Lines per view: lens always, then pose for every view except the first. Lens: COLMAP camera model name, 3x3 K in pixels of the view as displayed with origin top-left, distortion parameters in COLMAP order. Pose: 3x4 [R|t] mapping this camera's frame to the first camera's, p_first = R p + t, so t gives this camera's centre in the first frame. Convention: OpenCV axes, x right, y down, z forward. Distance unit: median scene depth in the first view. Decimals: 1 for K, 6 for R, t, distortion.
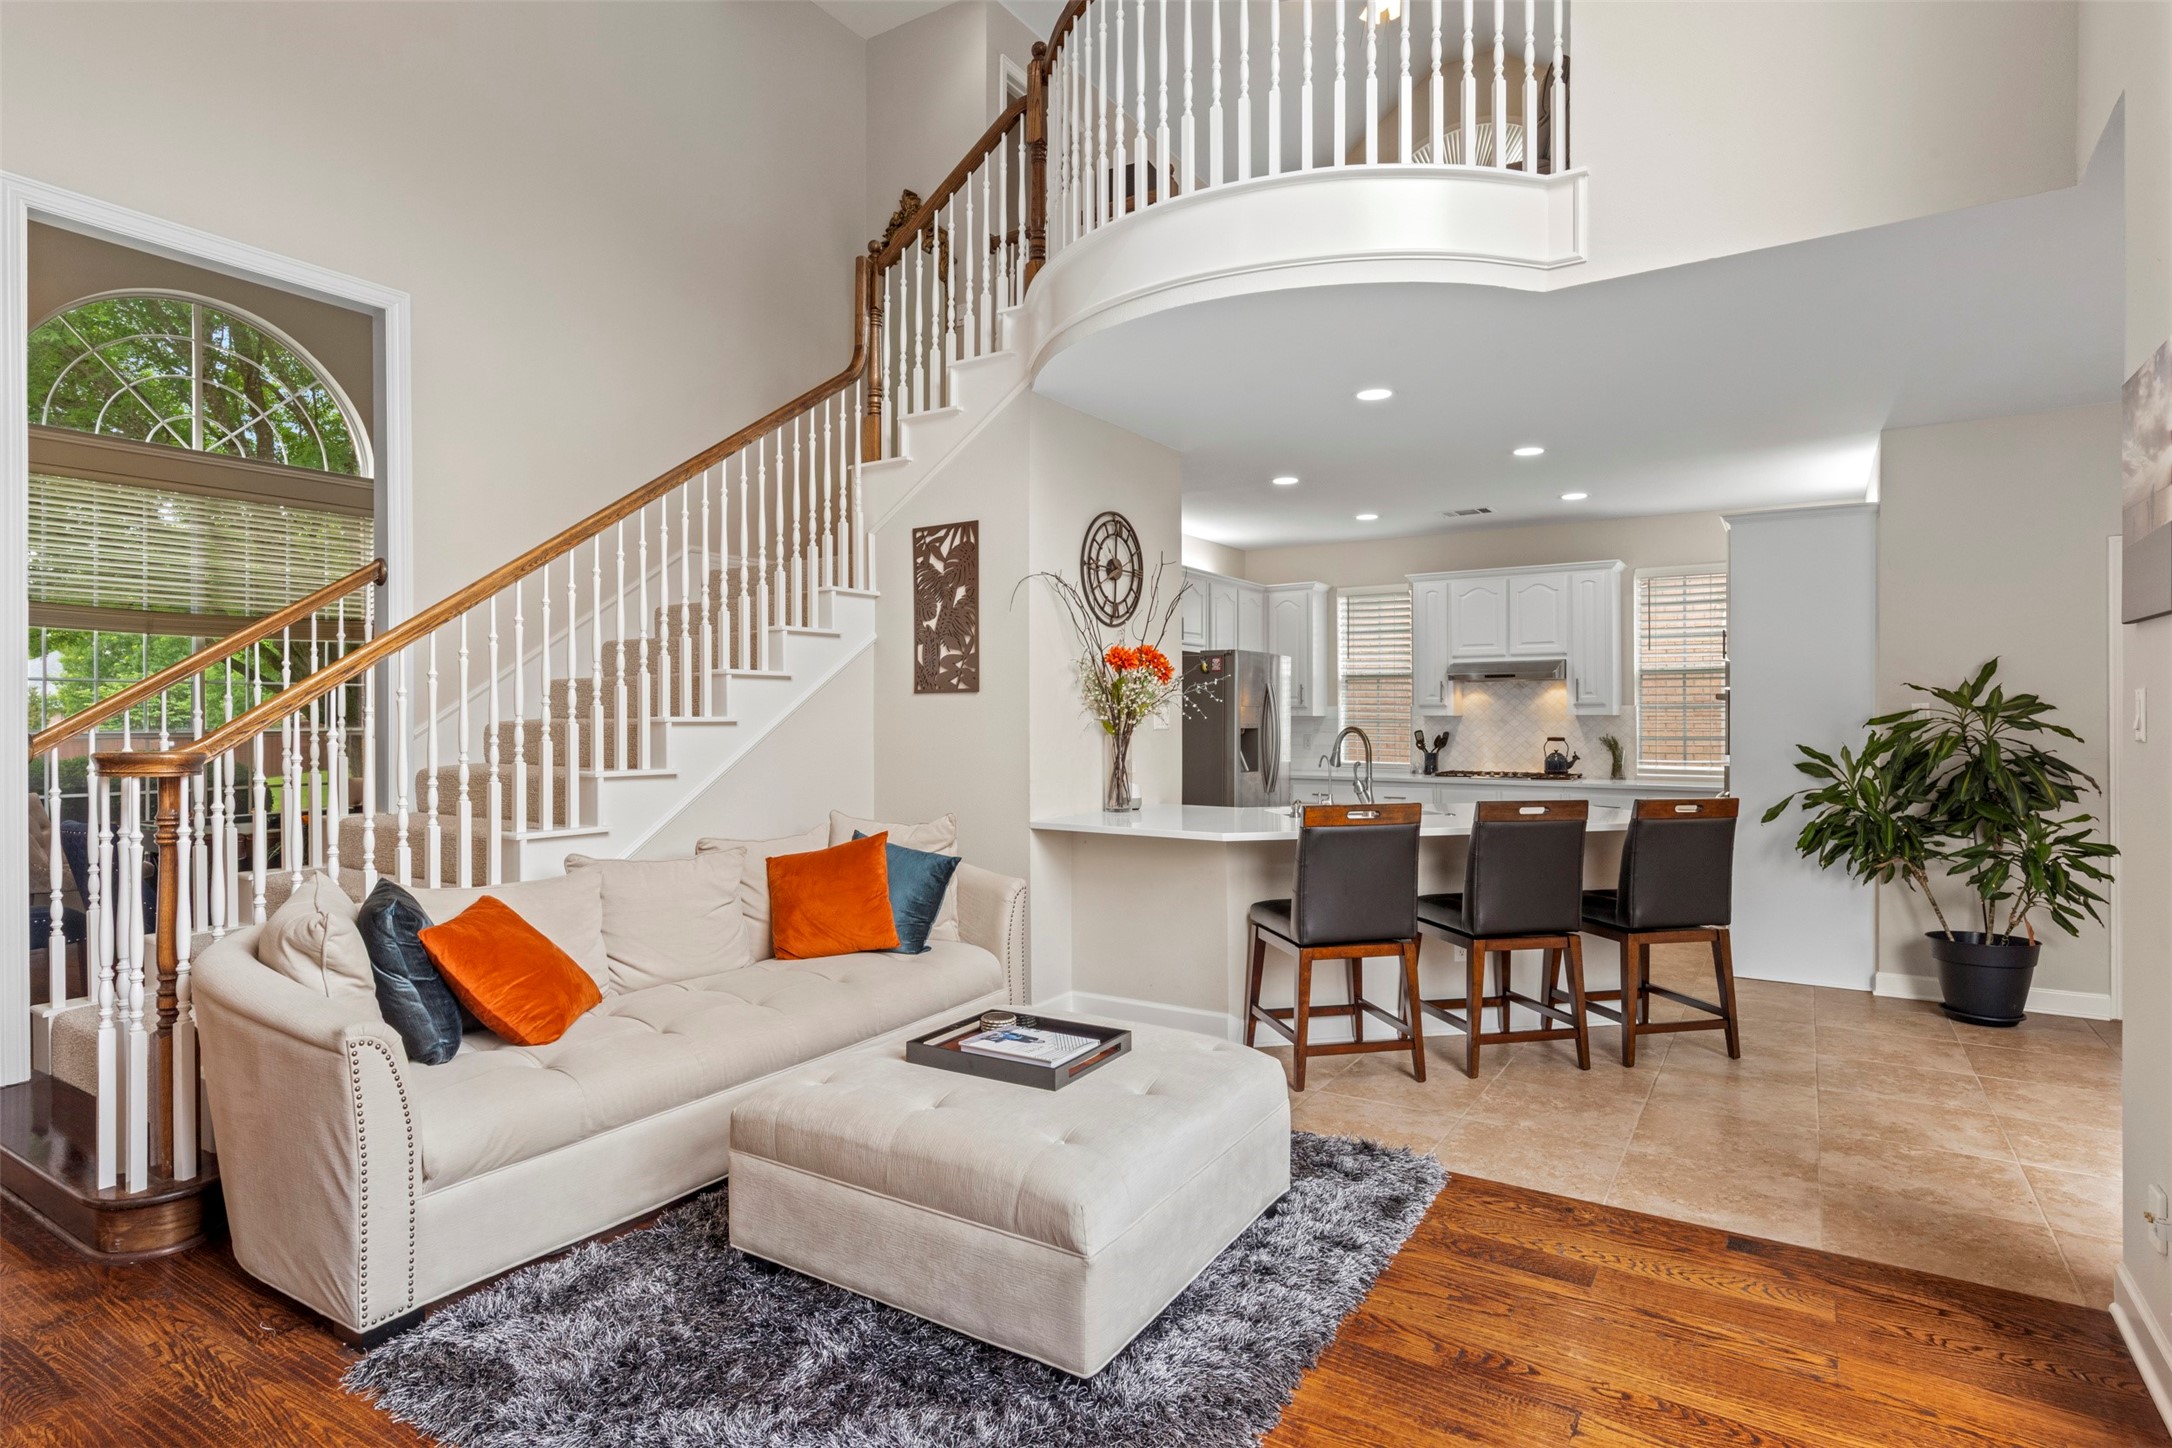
lens RADIAL K [[1131.3, 0, 1092.1], [0, 1131.3, 710.3], [0, 0, 1]] dist [0.012047, 0.000369]
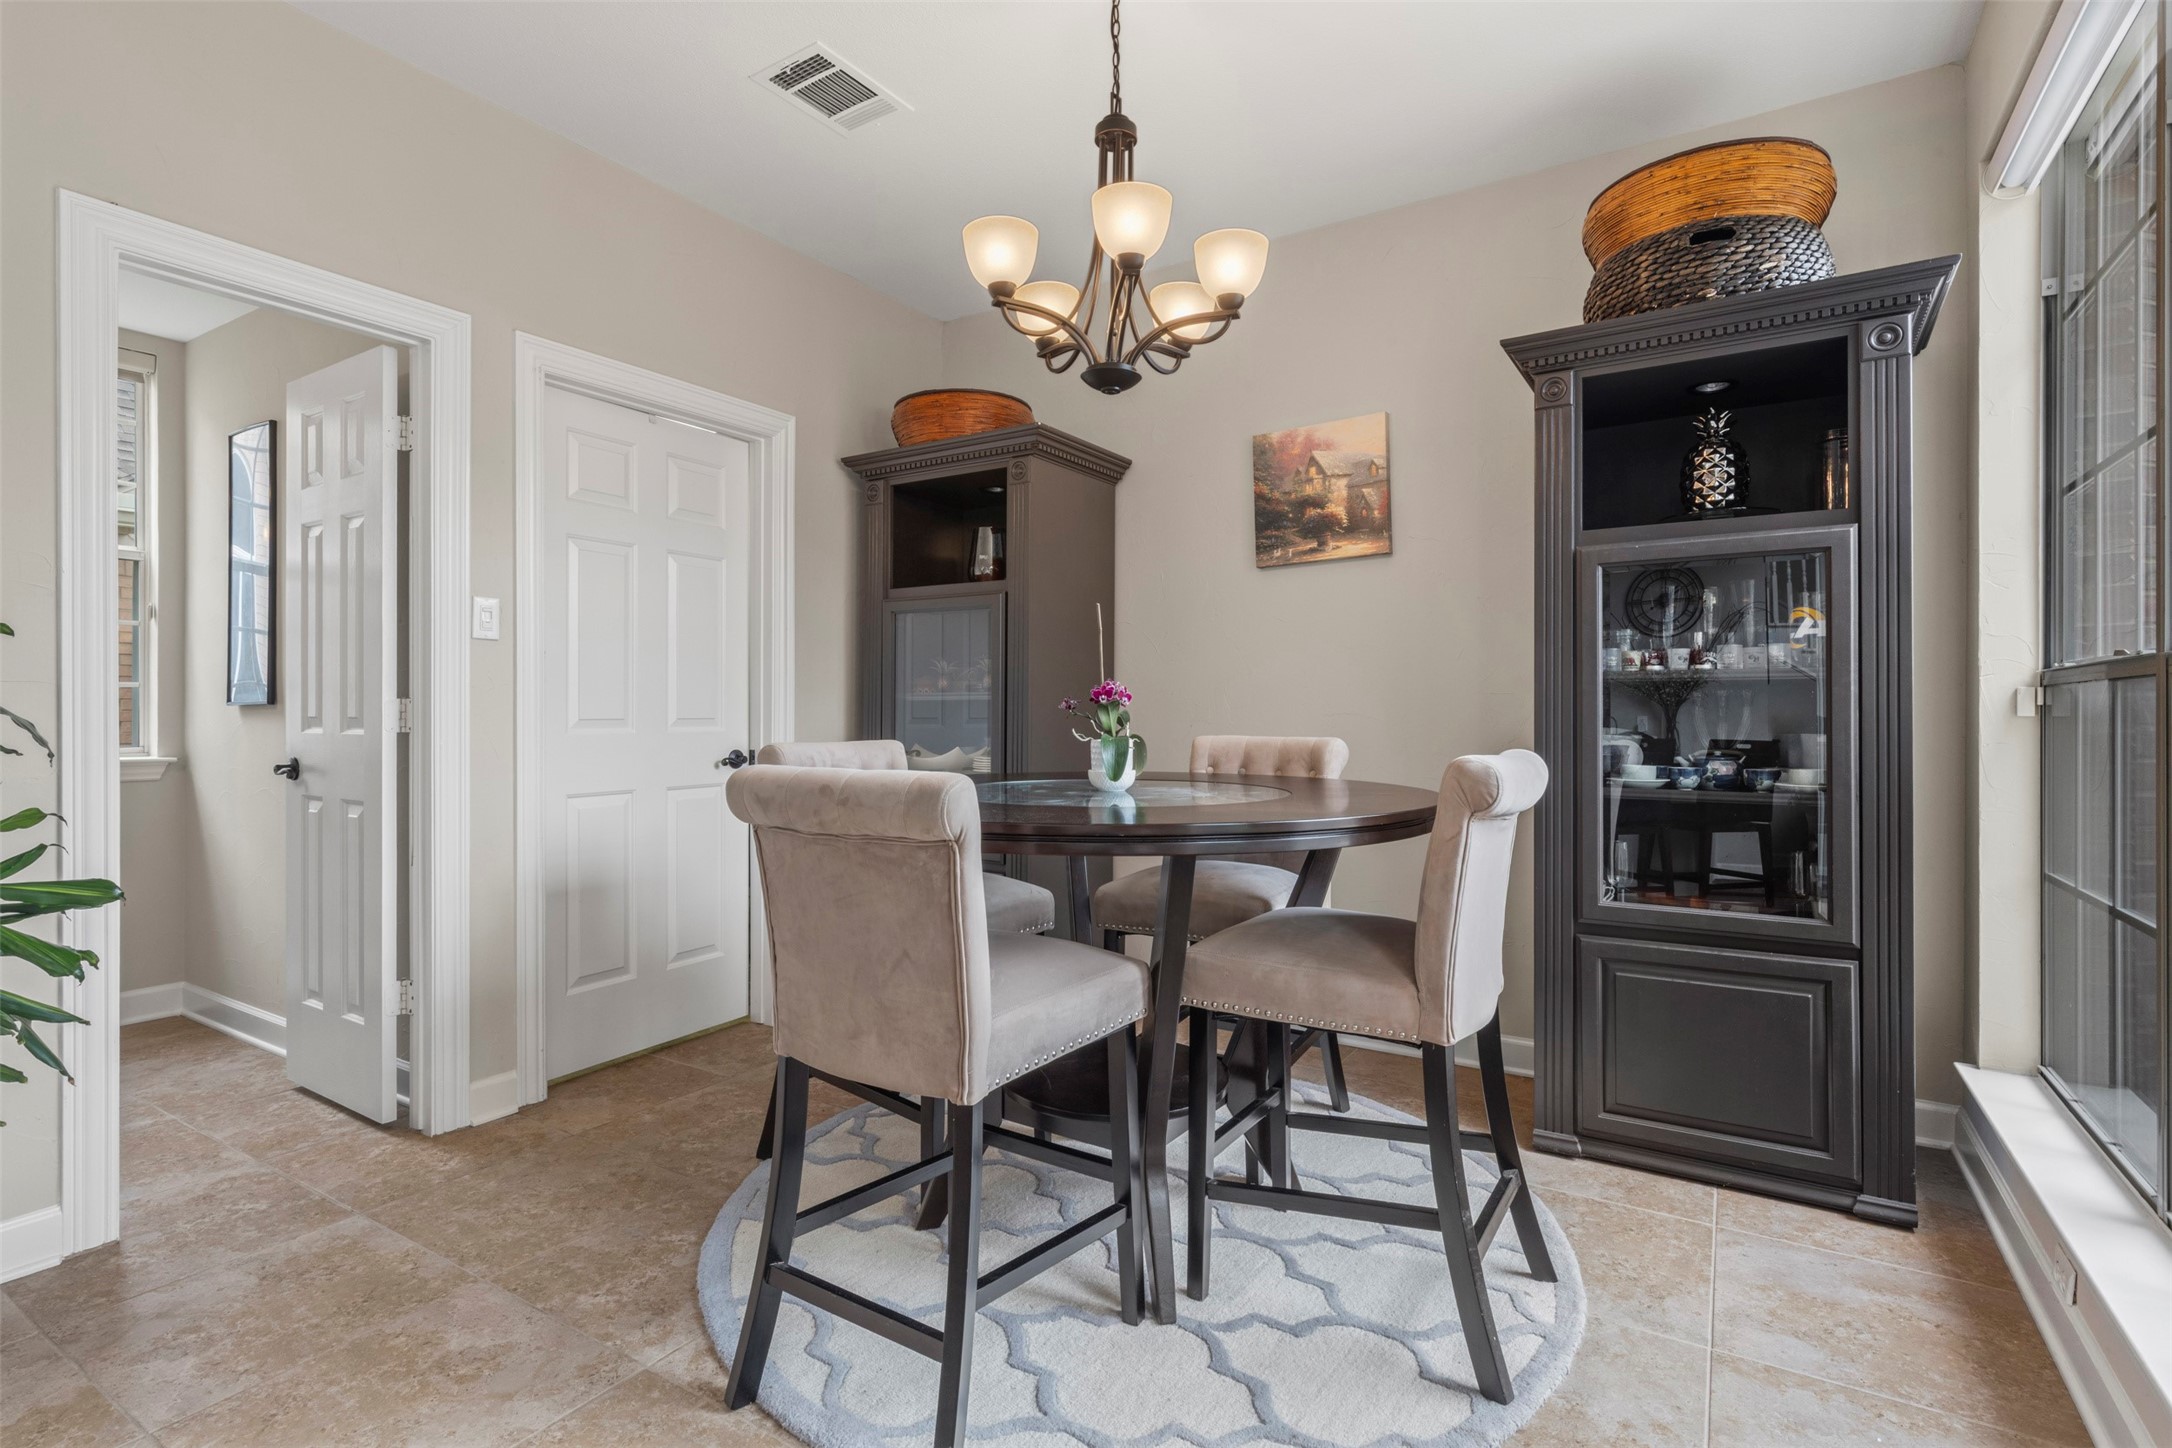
lens RADIAL K [[1033.2, 0, 1087.2], [0, 1033.2, 705.4], [0, 0, 1]] dist [-0.002356, -0.000491]
pose [[-0.011046, 0.002505, 0.999936, 0.457826], [-0.005084, 0.999984, -0.002561, 0.048544], [-0.999926, -0.005112, -0.011033, 0.572362]]
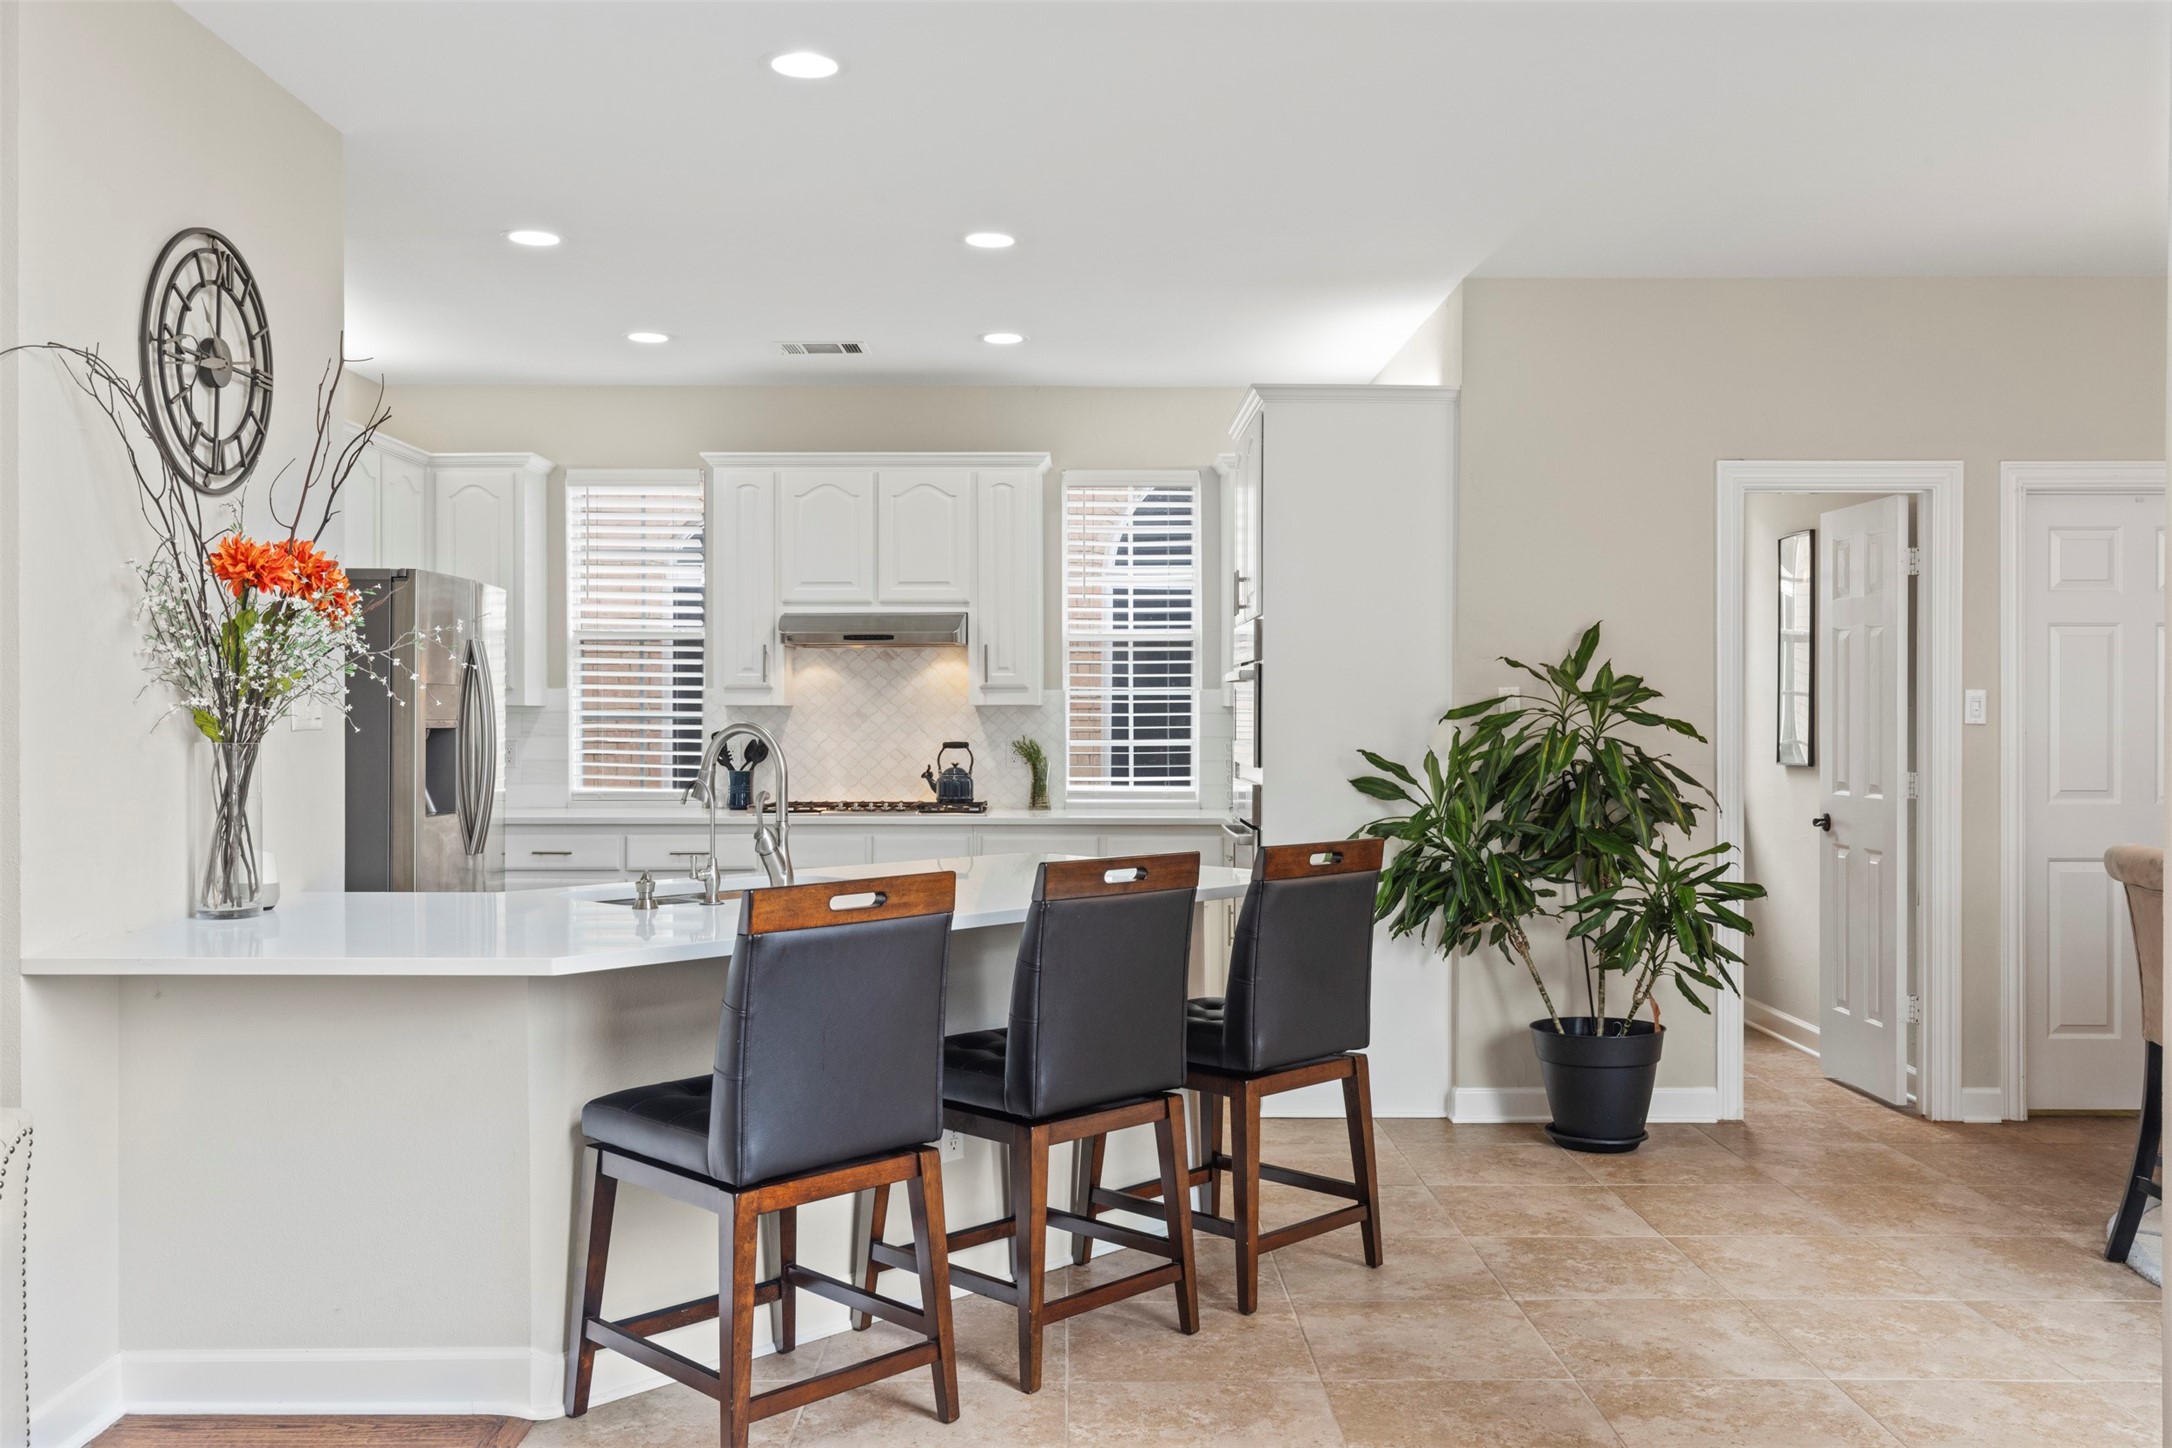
lens RADIAL K [[1824.8, 0, 1080.3], [0, 1824.8, 719.4], [0, 0, 1]] dist [0.009325, 0.006743]
pose [[0.842110, -0.000395, 0.539306, -0.079849], [-0.004763, 0.999955, 0.008169, 0.005633], [-0.539285, -0.009448, 0.842070, 0.224595]]
